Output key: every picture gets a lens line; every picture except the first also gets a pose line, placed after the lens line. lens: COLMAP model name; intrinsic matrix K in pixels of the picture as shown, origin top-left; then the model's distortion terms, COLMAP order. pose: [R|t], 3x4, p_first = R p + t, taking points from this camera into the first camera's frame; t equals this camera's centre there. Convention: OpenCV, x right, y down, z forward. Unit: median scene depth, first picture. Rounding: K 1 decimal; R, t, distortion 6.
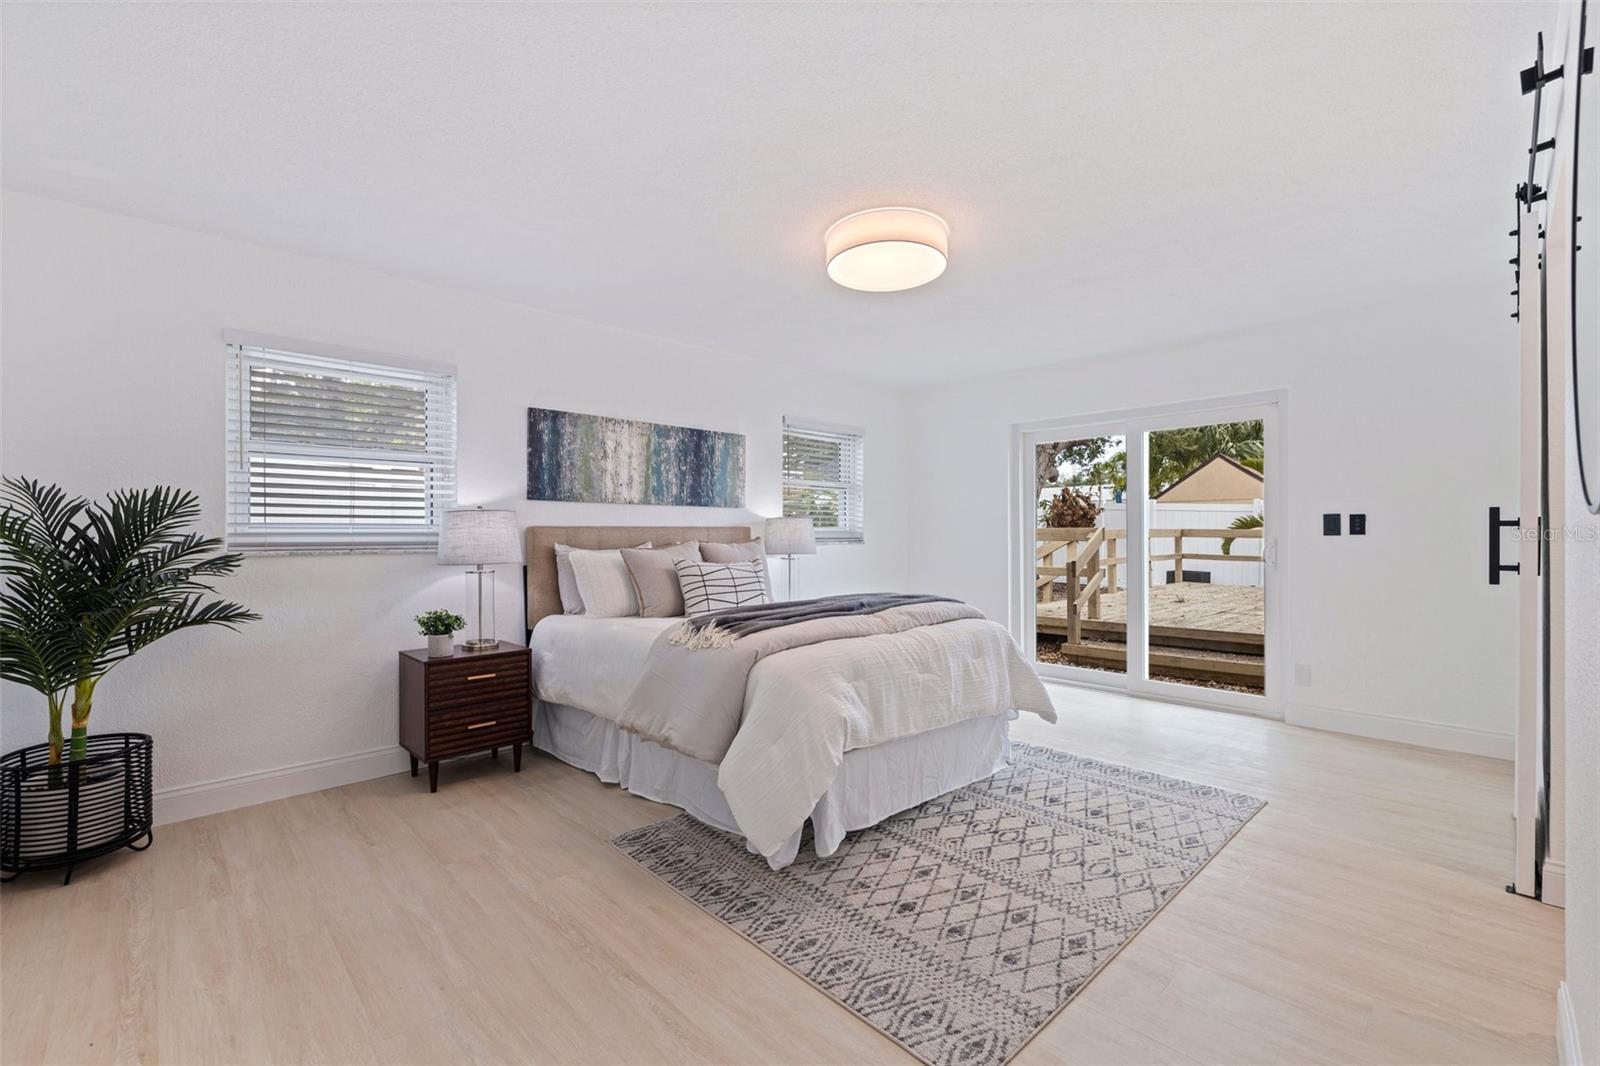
lens RADIAL K [[684.5, 0, 803.8], [0, 684.5, 534.7], [0, 0, 1]] dist [-0.000192, 0.000128]
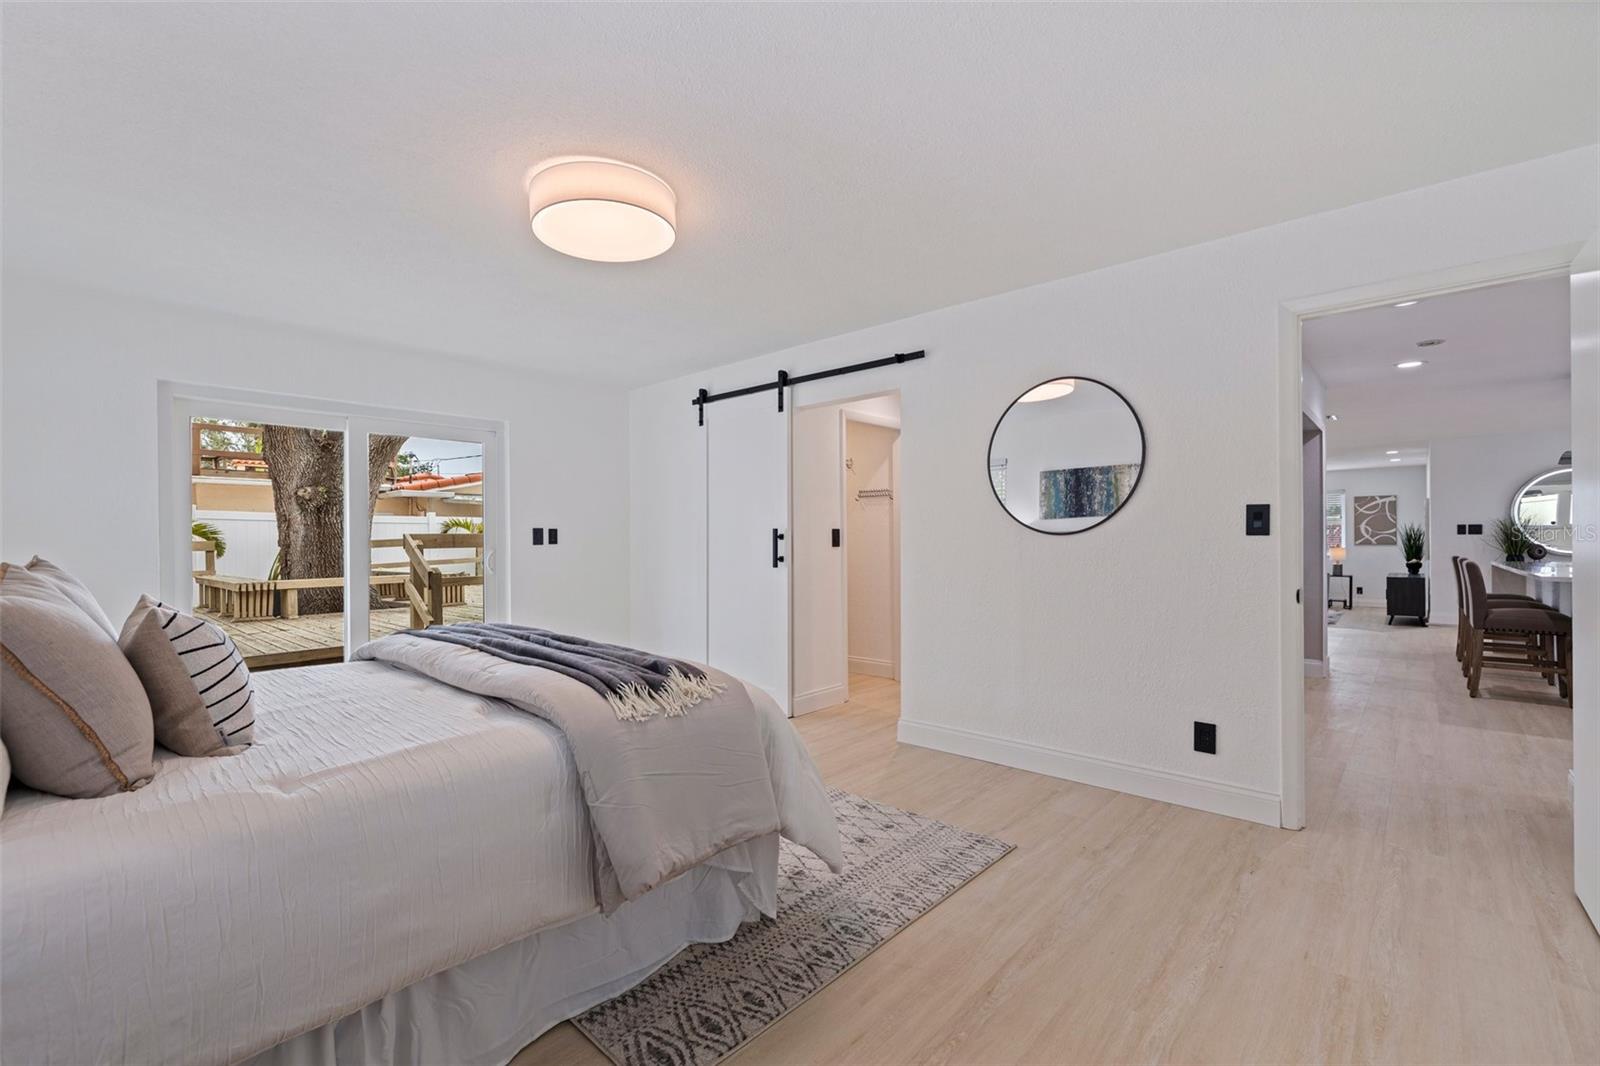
lens RADIAL K [[684.5, 0, 803.3], [0, 684.5, 535.8], [0, 0, 1]] dist [-0.000192, 0.000128]
pose [[-0.066346, 0.008588, 0.997760, -0.980386], [0.007973, 0.999936, -0.008077, -0.003107], [-0.997765, 0.007419, -0.066410, 1.061969]]
